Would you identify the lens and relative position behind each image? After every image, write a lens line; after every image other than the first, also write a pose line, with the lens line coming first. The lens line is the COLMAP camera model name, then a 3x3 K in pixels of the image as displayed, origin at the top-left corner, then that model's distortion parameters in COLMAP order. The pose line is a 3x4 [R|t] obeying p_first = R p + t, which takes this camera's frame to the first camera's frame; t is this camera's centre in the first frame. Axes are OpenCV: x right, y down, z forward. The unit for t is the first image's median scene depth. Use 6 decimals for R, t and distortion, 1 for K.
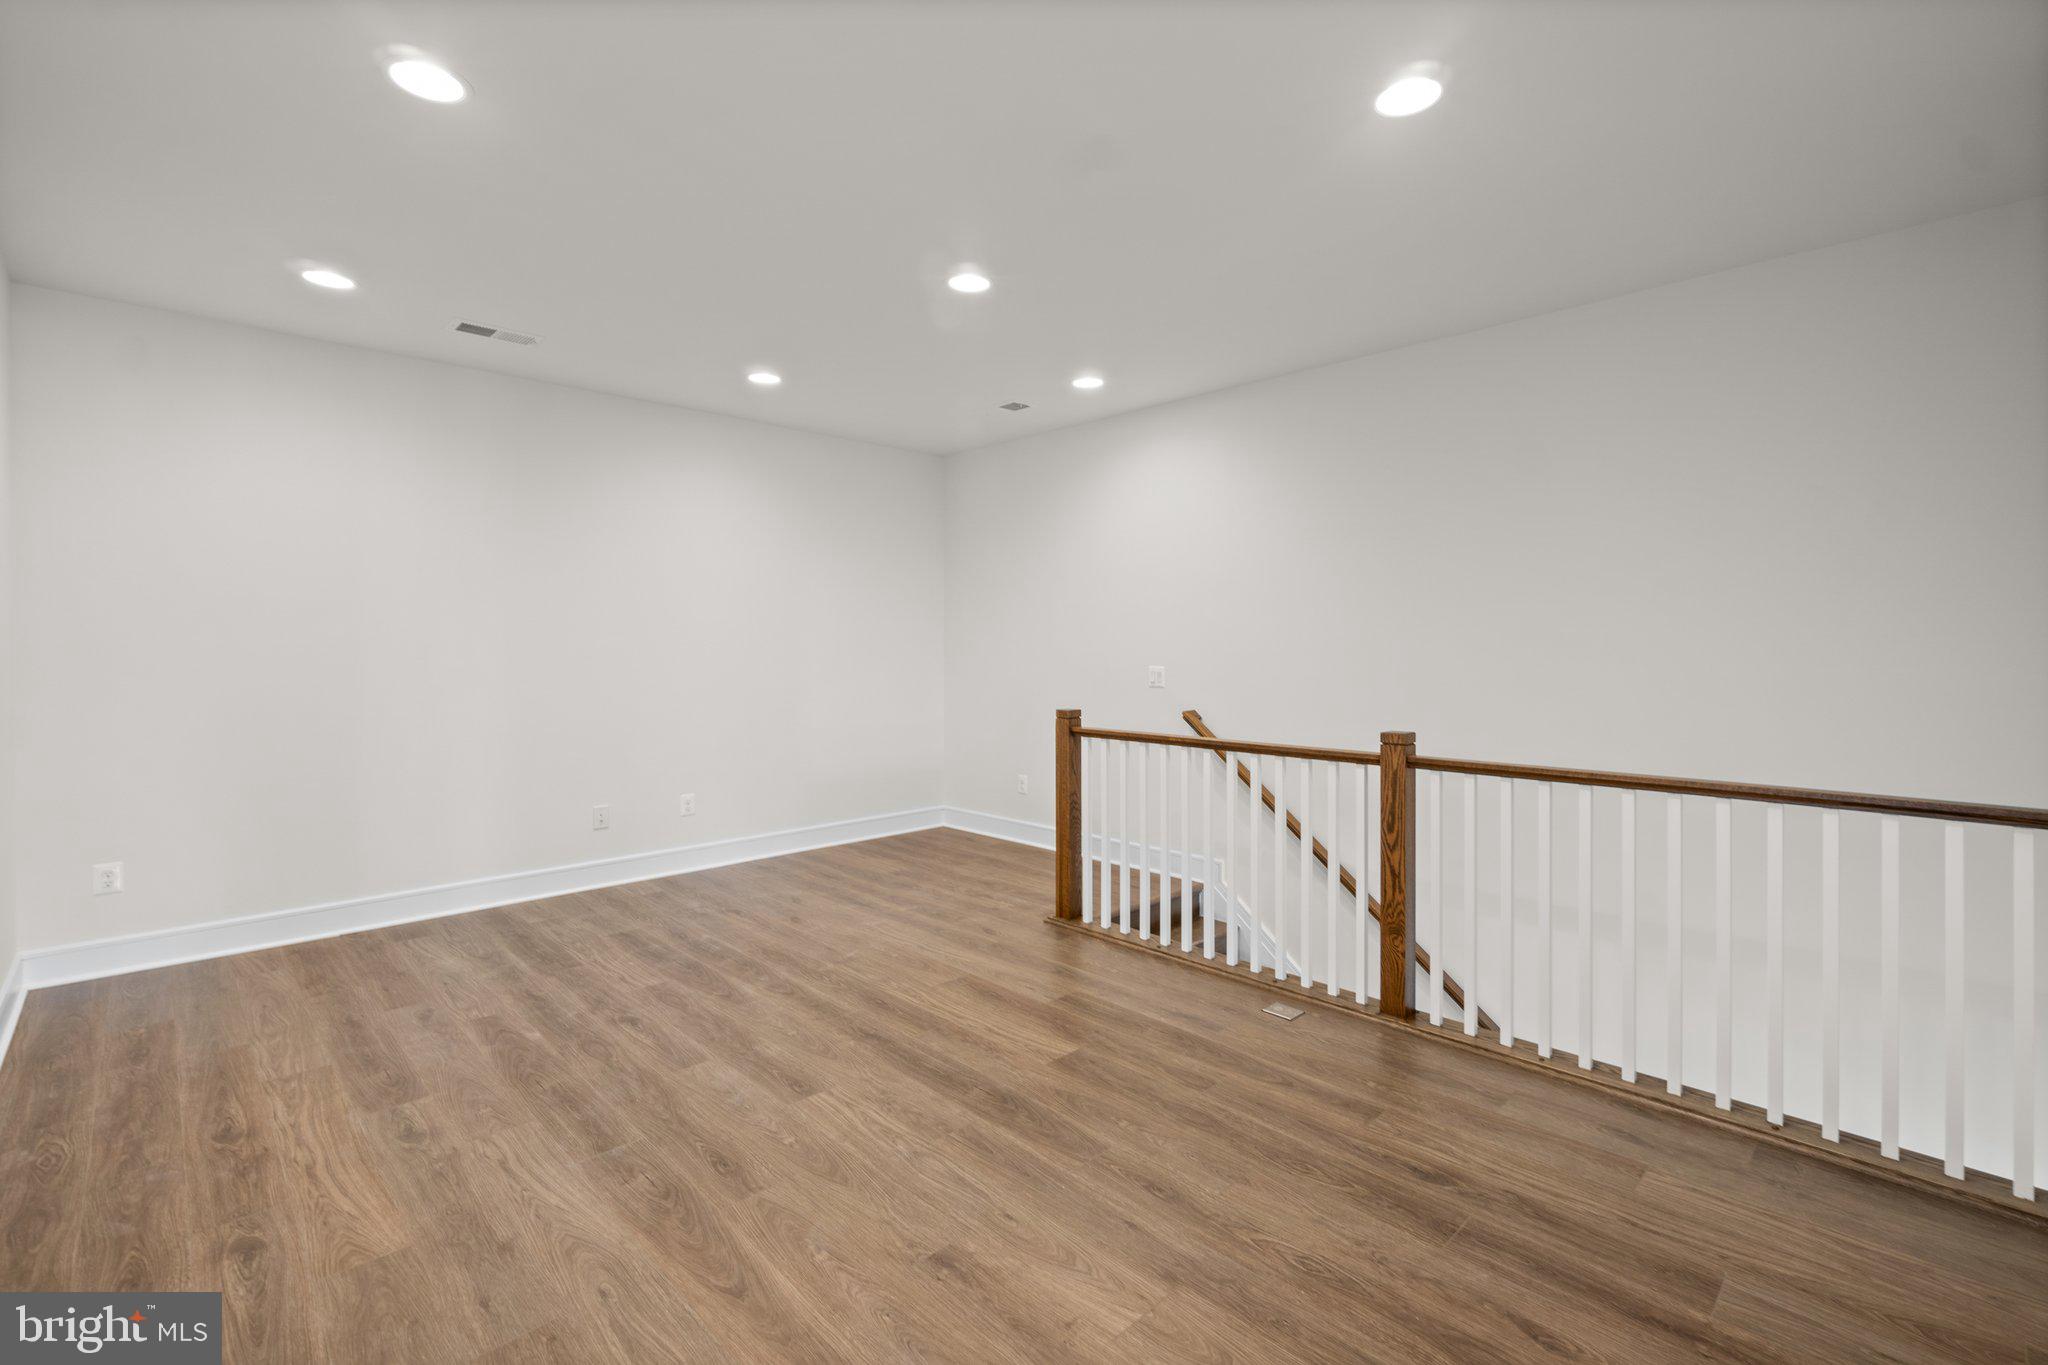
lens RADIAL K [[900.1, 0, 1024.5], [0, 900.1, 663.7], [0, 0, 1]] dist [-0.001074, 0.000033]
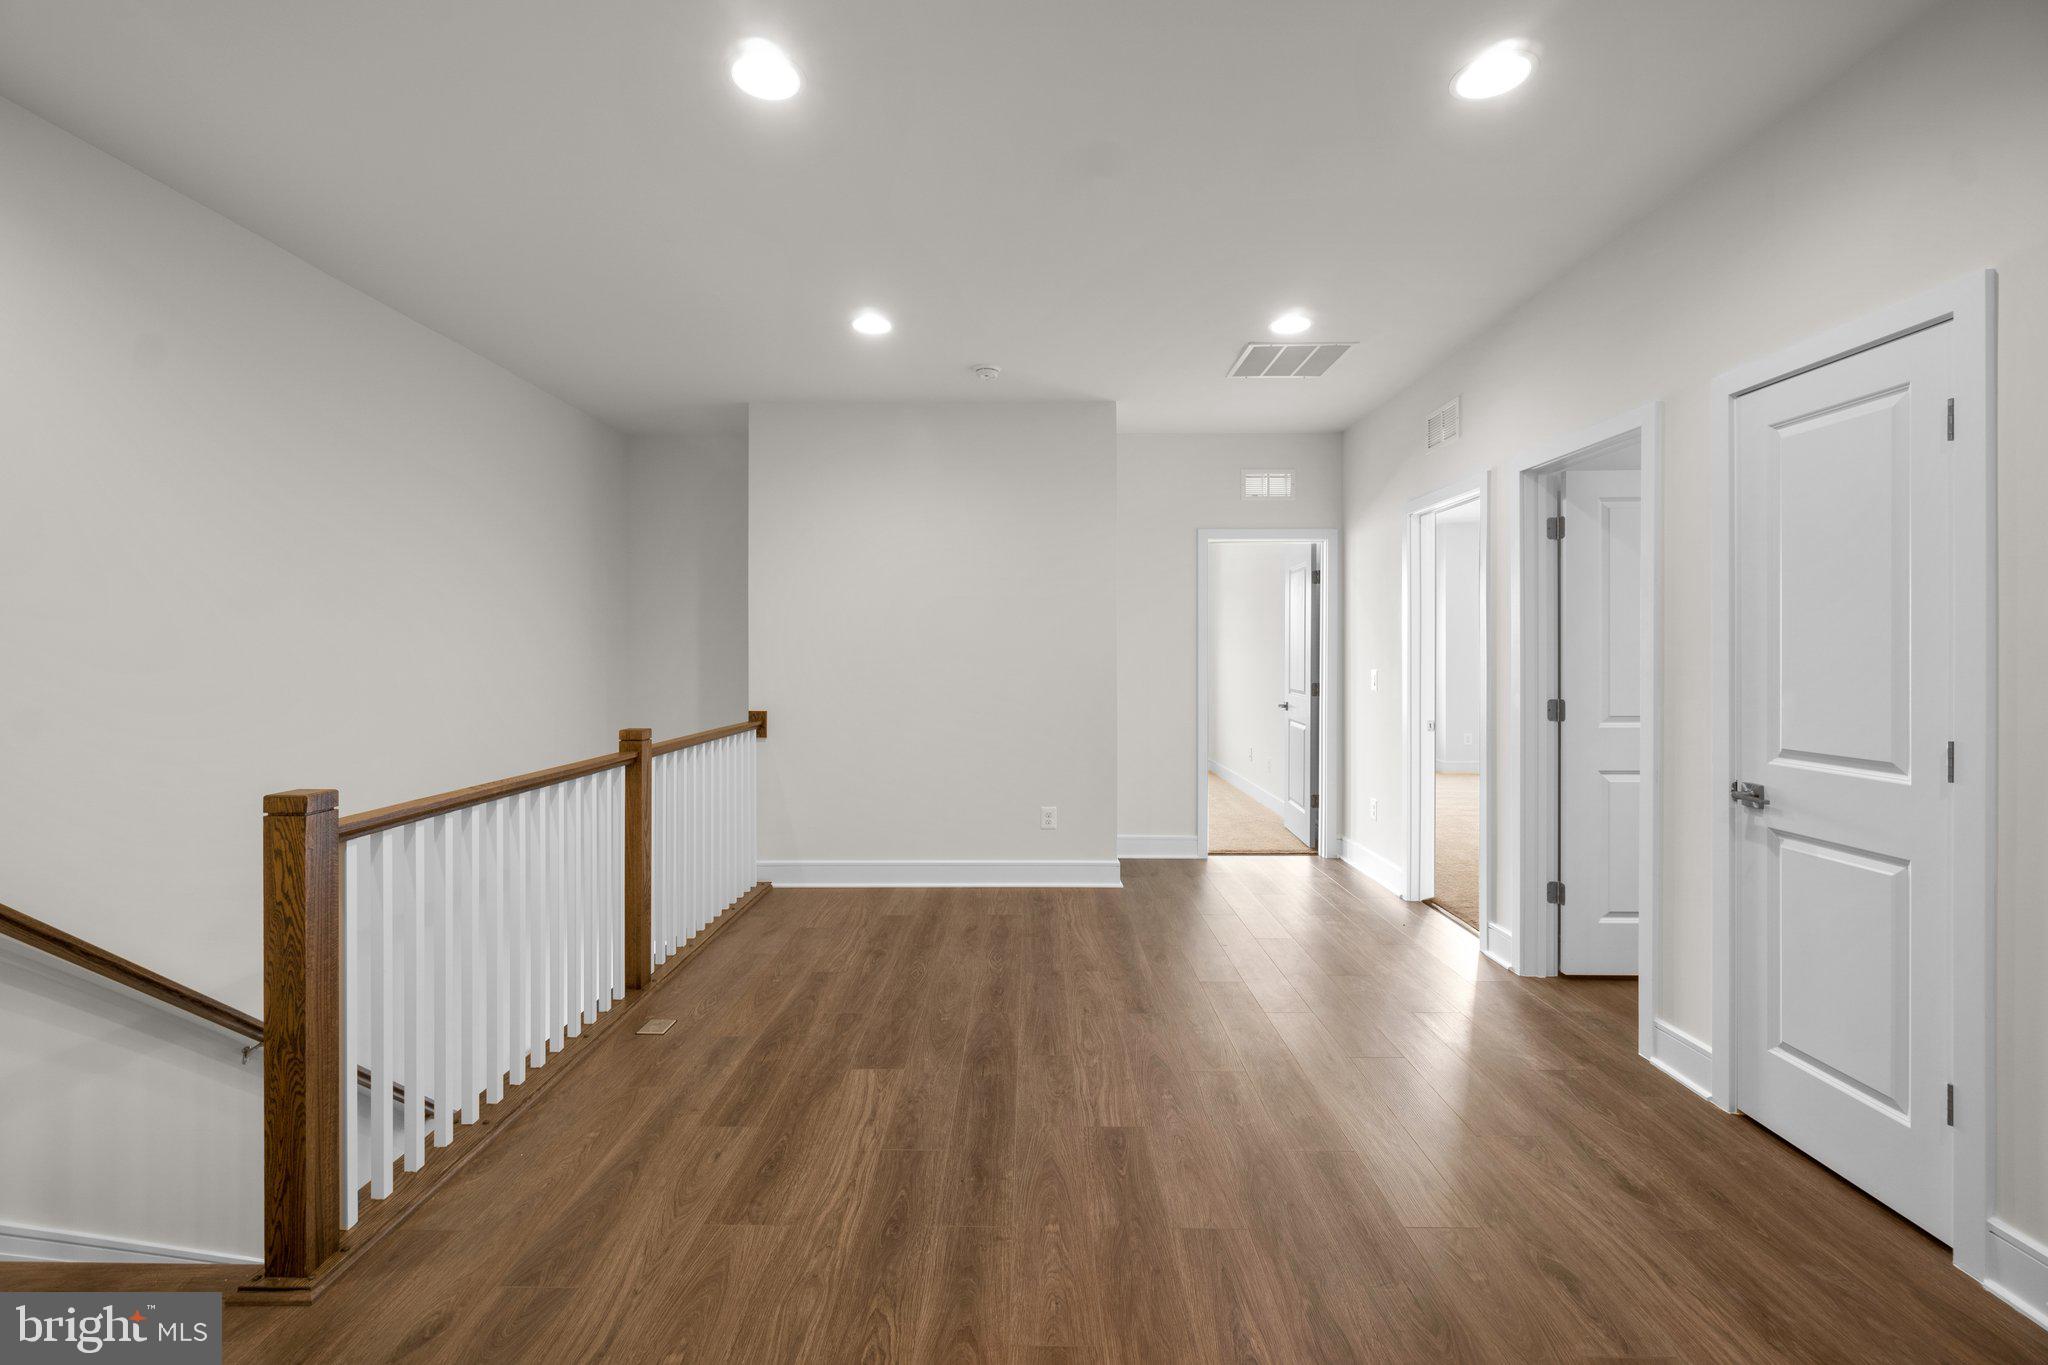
lens RADIAL K [[900.1, 0, 1024.5], [0, 900.1, 663.7], [0, 0, 1]] dist [-0.001074, 0.000033]
pose [[-0.713147, -0.005815, 0.700991, -0.778280], [0.014658, 0.999623, 0.023204, -0.024649], [-0.700862, 0.026823, -0.712793, 1.625009]]
